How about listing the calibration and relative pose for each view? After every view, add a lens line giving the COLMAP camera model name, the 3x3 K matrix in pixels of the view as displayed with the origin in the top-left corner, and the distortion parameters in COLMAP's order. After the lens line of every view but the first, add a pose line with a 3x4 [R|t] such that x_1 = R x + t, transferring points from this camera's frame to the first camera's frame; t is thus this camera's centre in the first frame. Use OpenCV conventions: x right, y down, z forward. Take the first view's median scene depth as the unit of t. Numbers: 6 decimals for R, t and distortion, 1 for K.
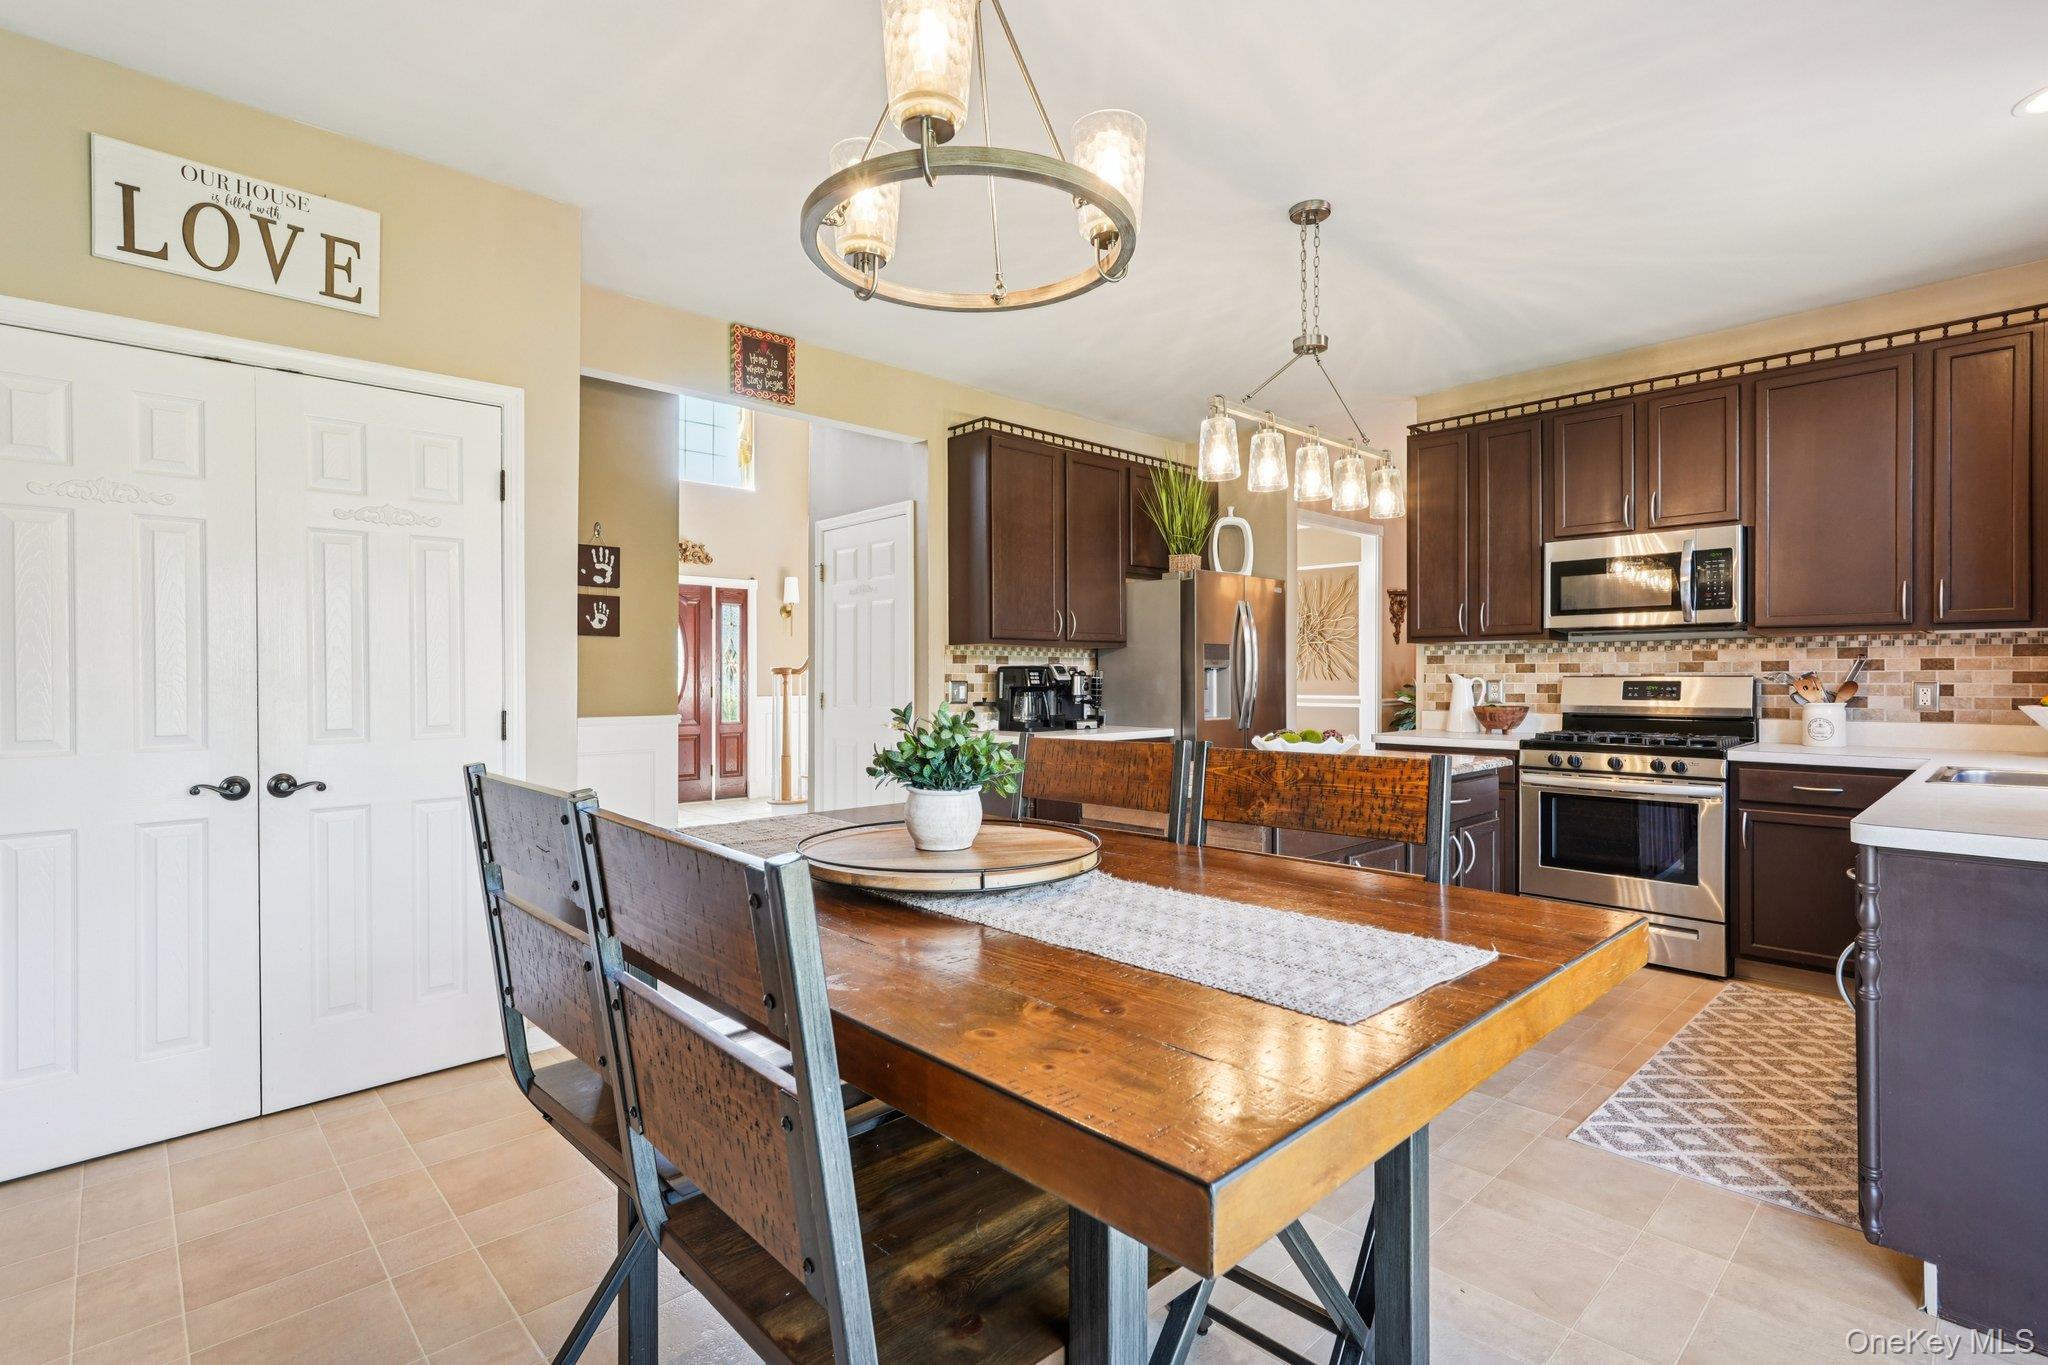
lens RADIAL K [[944.5, 0, 1014.6], [0, 944.5, 672.1], [0, 0, 1]] dist [-0.007765, 0.006320]
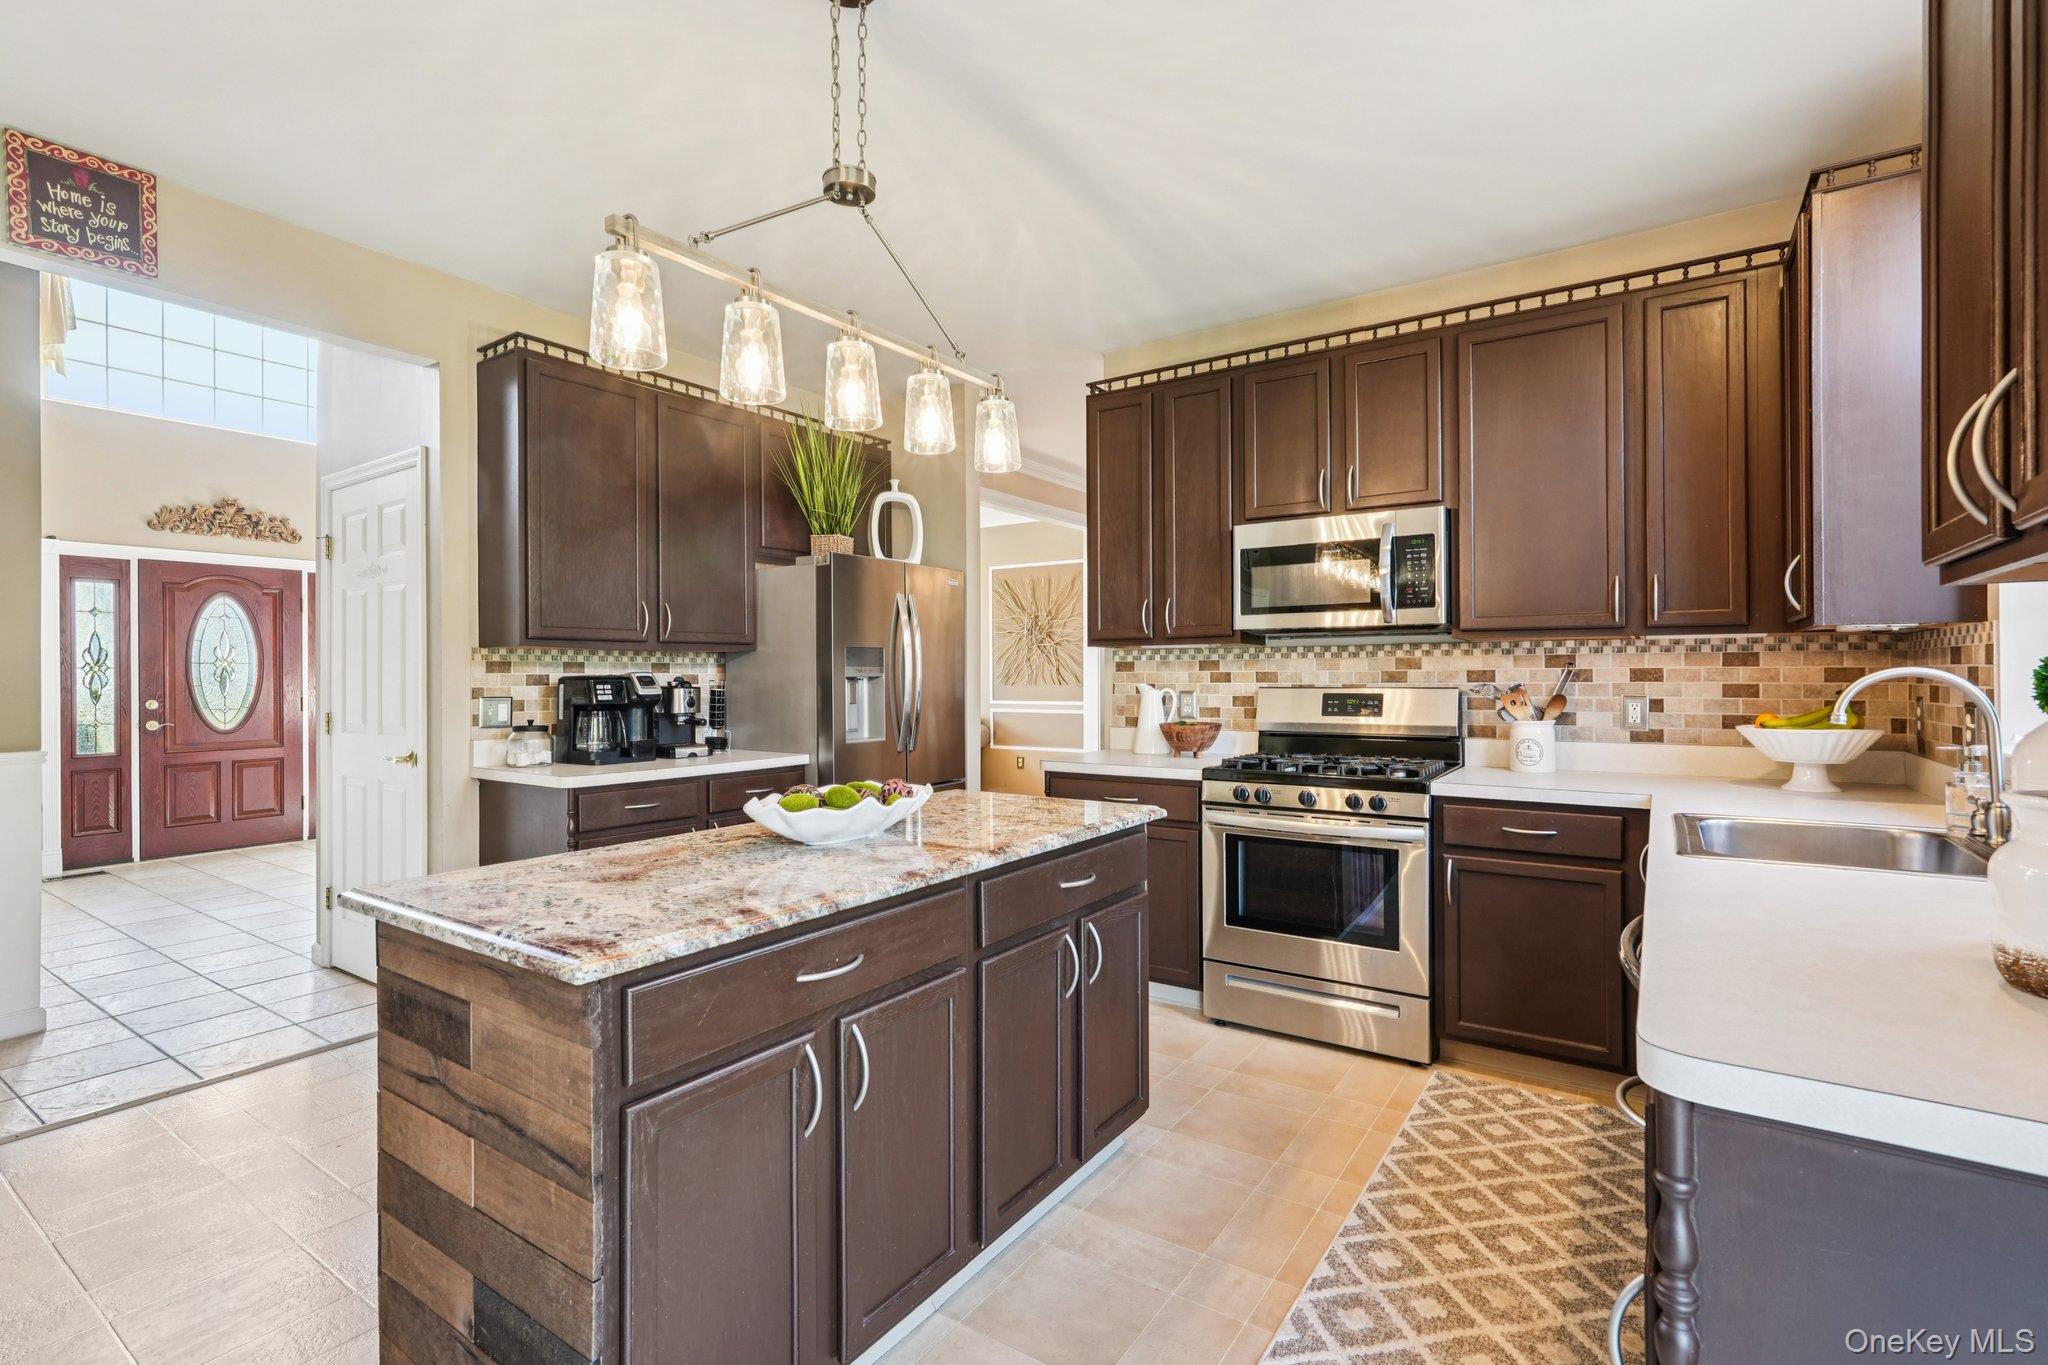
lens RADIAL K [[944.5, 0, 988.4], [0, 944.5, 664.2], [0, 0, 1]] dist [-0.007765, 0.006320]
pose [[0.979889, -0.000004, 0.199542, 0.199750], [0.001861, 0.999957, -0.009120, -0.009973], [-0.199533, 0.009308, 0.979847, 0.252083]]
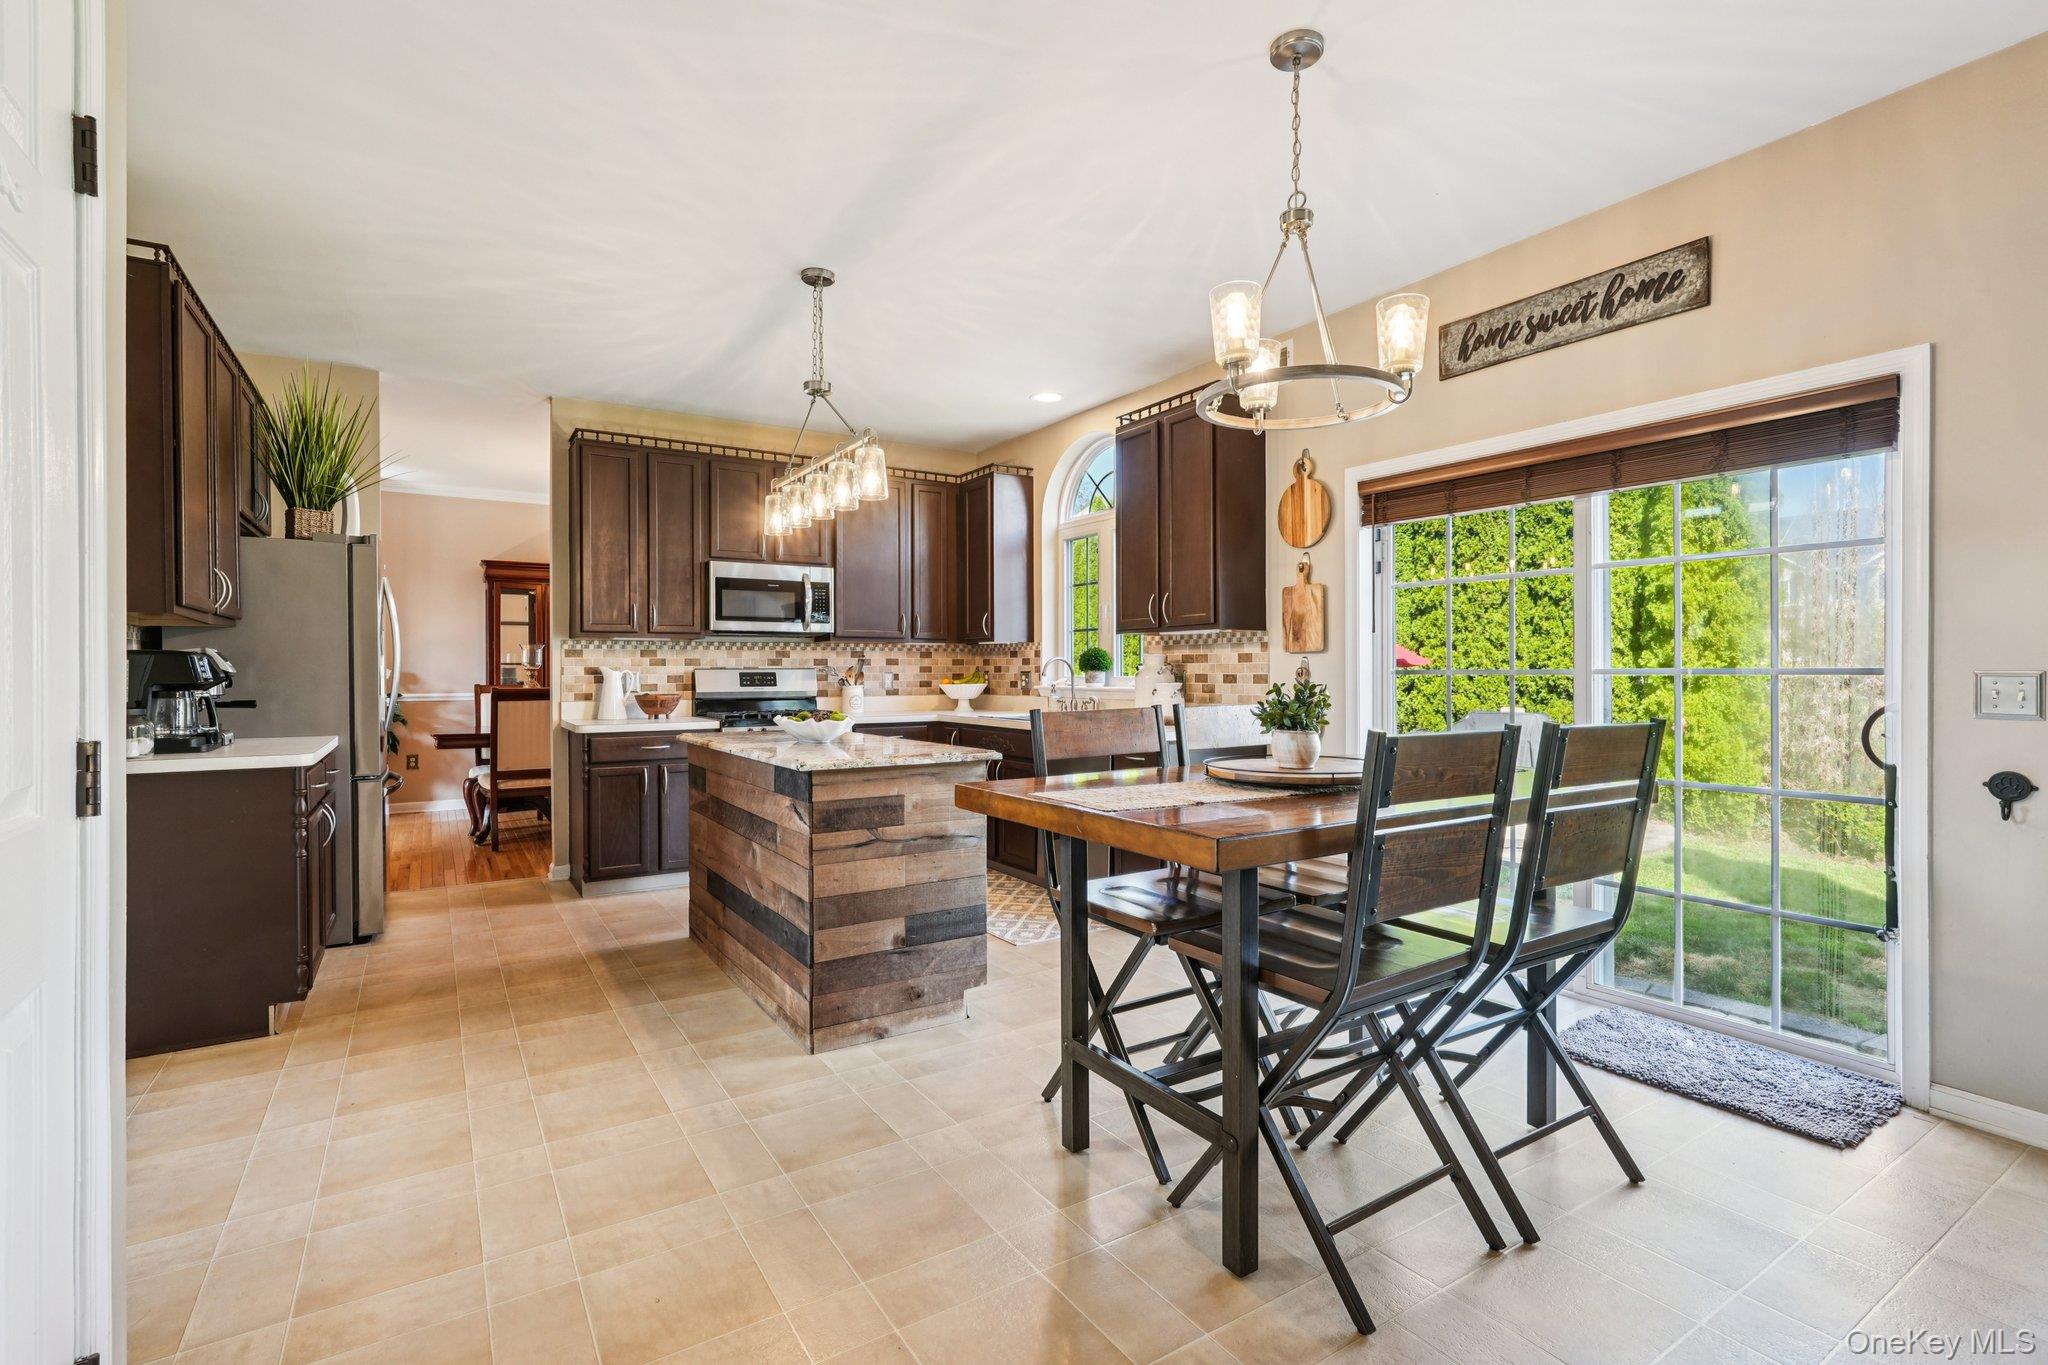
lens RADIAL K [[944.5, 0, 1029.4], [0, 944.5, 682.4], [0, 0, 1]] dist [-0.007765, 0.006320]
pose [[0.189367, -0.010451, 0.981851, -0.611292], [-0.001175, 0.999940, 0.010870, 0.009043], [-0.981906, -0.003213, 0.189344, 0.376279]]
